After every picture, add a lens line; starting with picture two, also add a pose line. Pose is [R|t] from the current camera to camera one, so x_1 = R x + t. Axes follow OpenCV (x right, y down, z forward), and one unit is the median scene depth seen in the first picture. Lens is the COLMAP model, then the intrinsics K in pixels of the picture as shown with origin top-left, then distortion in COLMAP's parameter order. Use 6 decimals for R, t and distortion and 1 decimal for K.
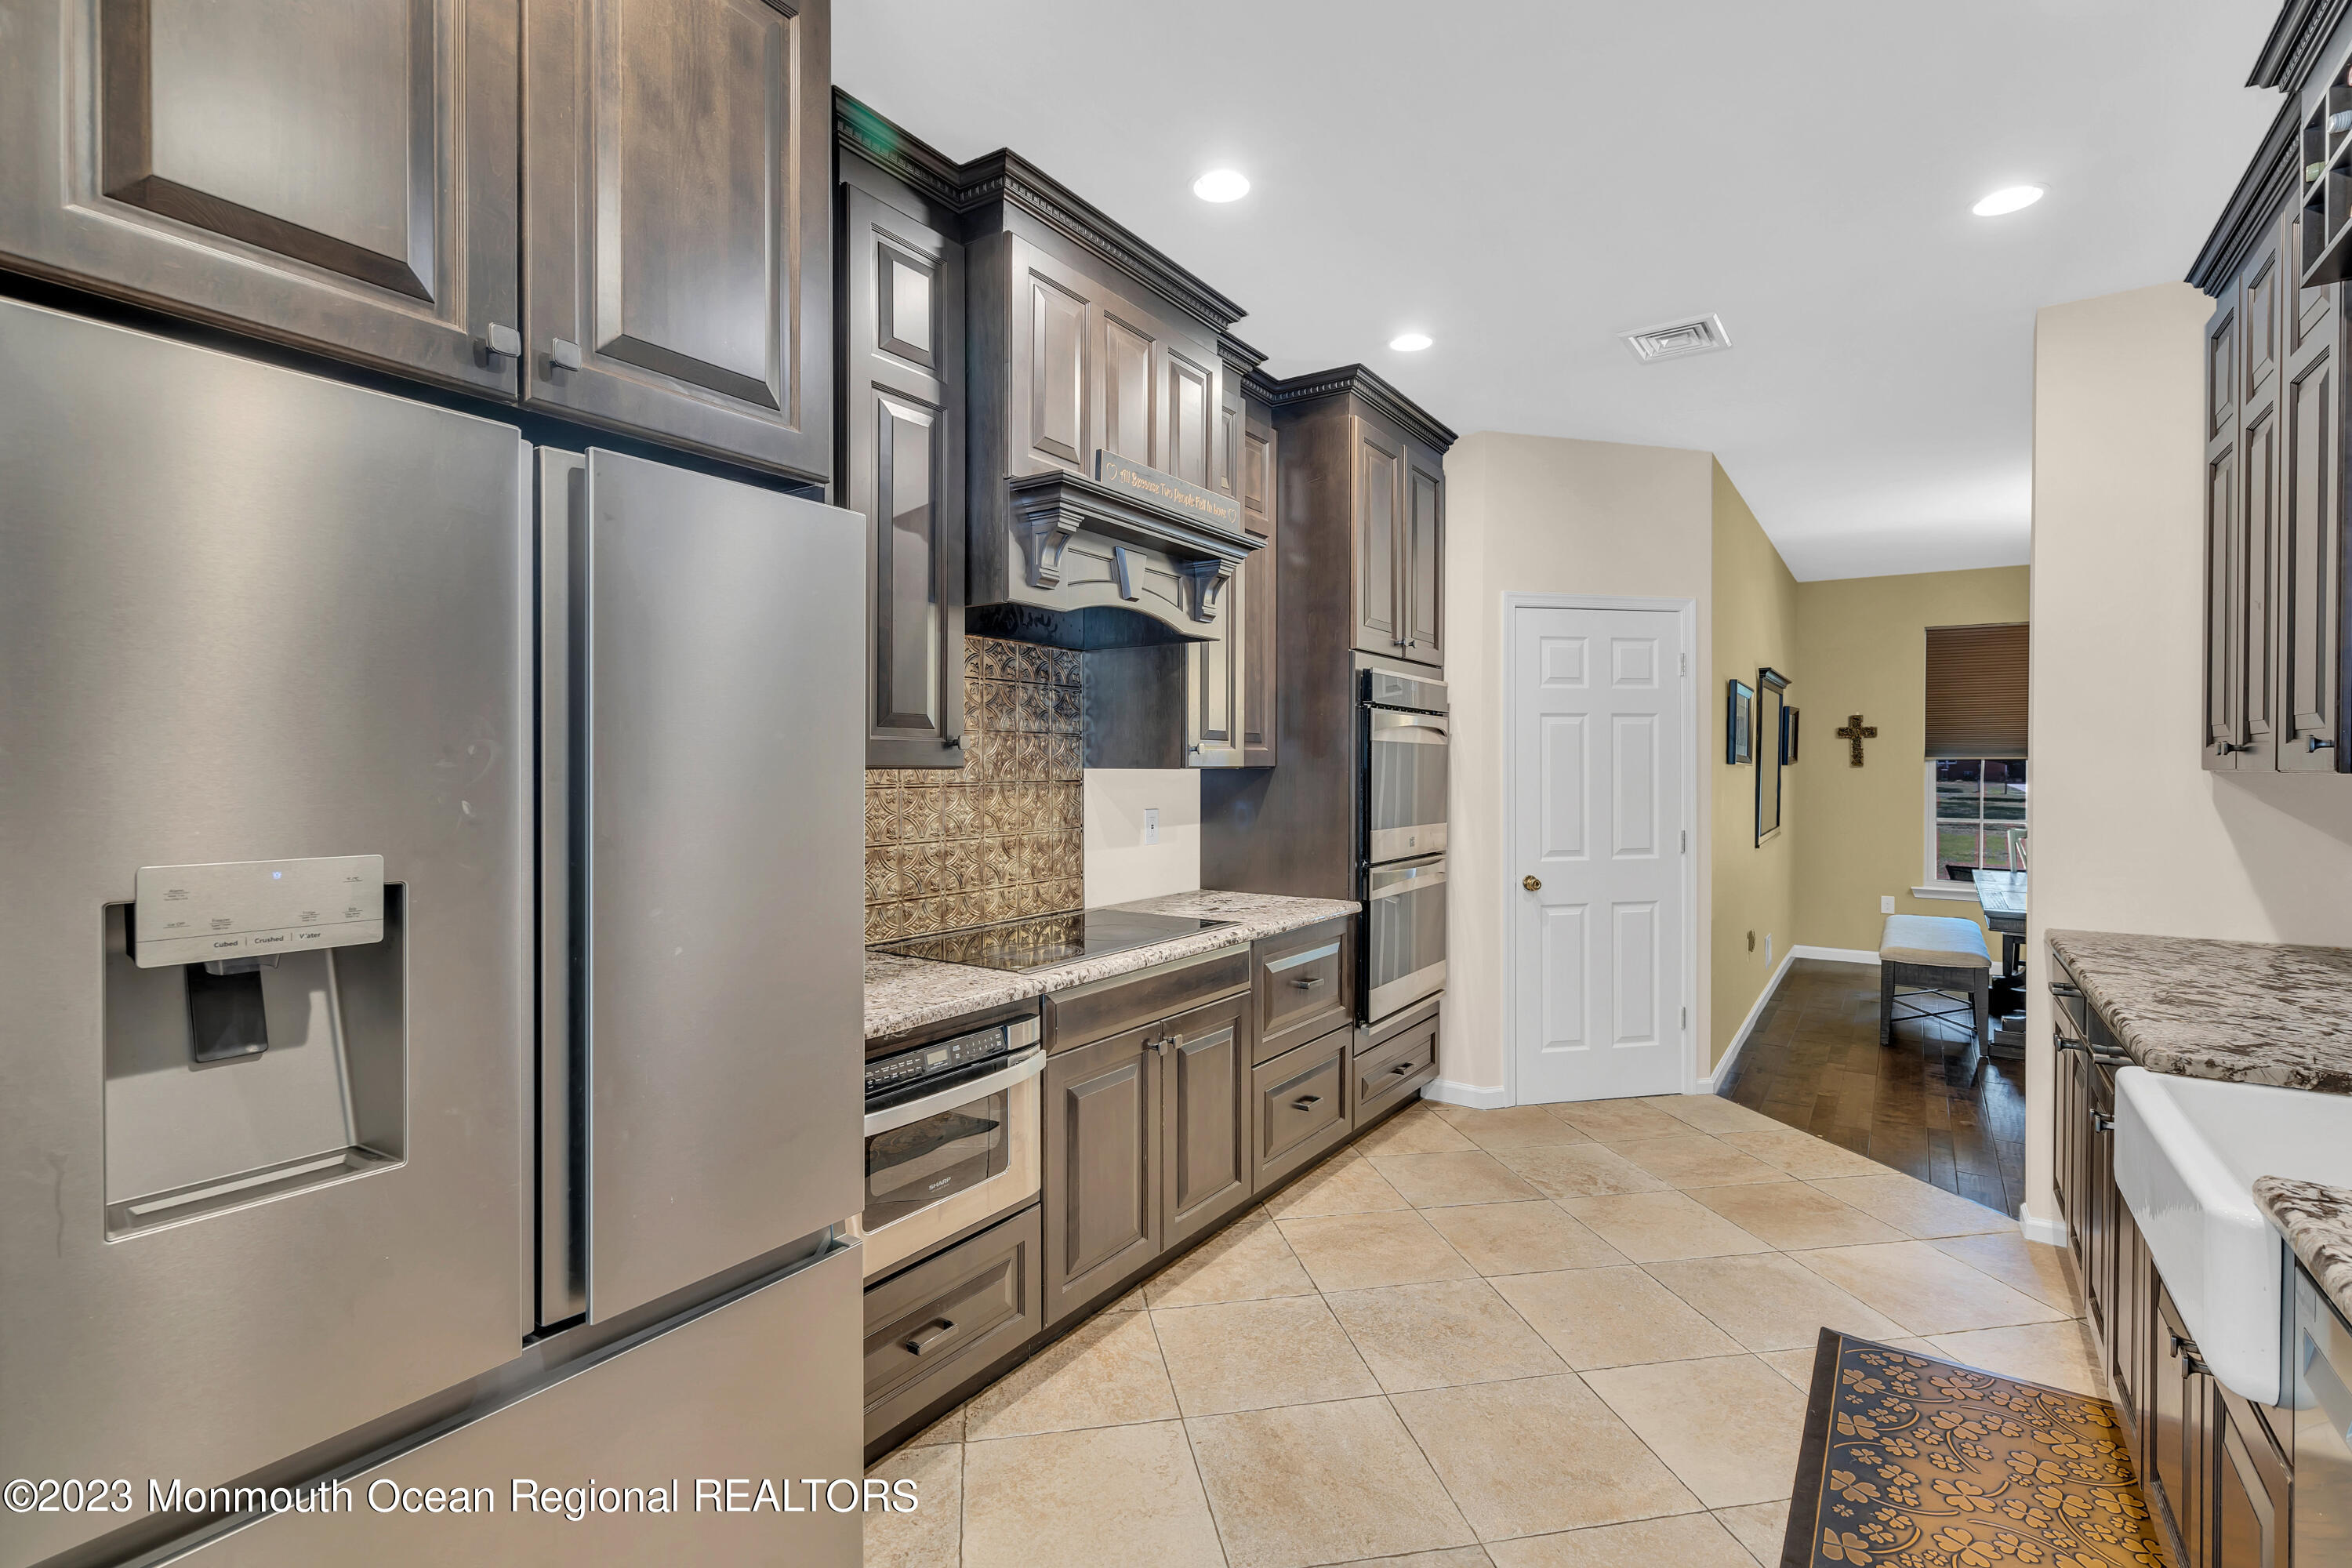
lens RADIAL K [[1095.4, 0, 1173.3], [0, 1095.4, 788.7], [0, 0, 1]] dist [-0.000053, 0.000720]
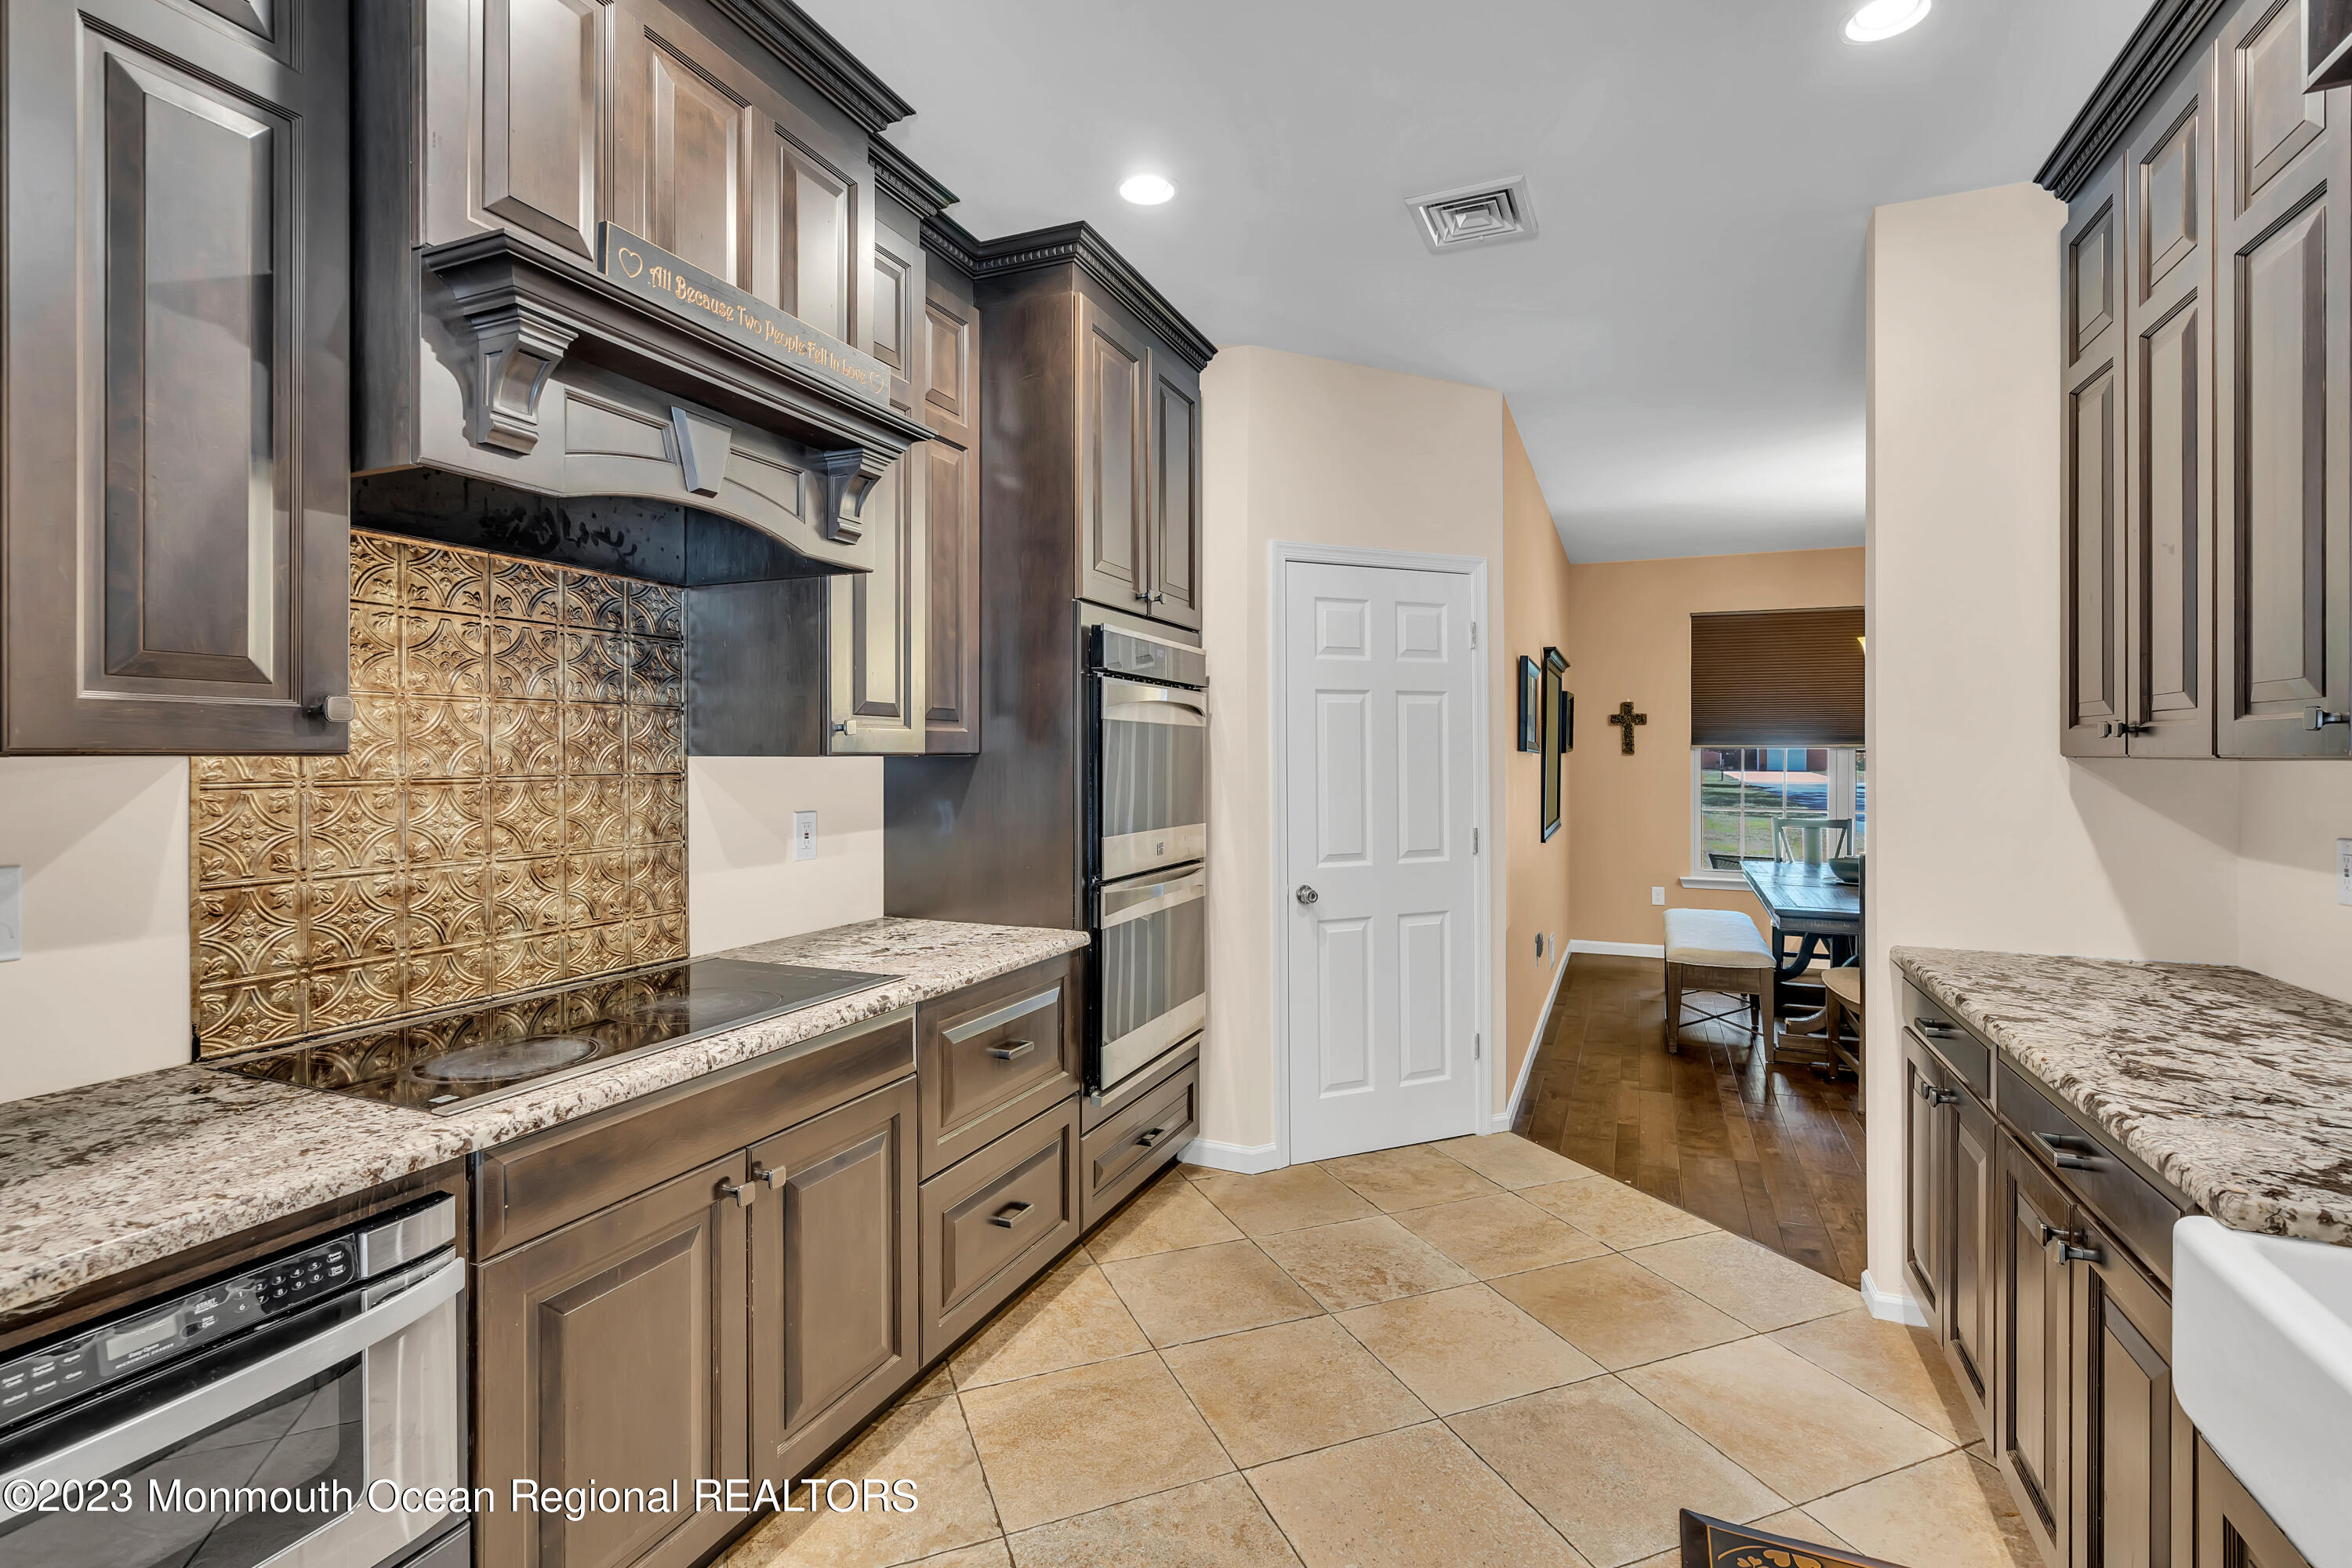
lens RADIAL K [[1101.1, 0, 1177.2], [0, 1101.1, 770.0], [0, 0, 1]] dist [-0.000111, 0.000583]
pose [[0.981161, -0.003463, 0.193162, 0.084120], [0.004939, 0.999962, -0.007160, -0.002778], [-0.193130, 0.007980, 0.981141, 0.240078]]
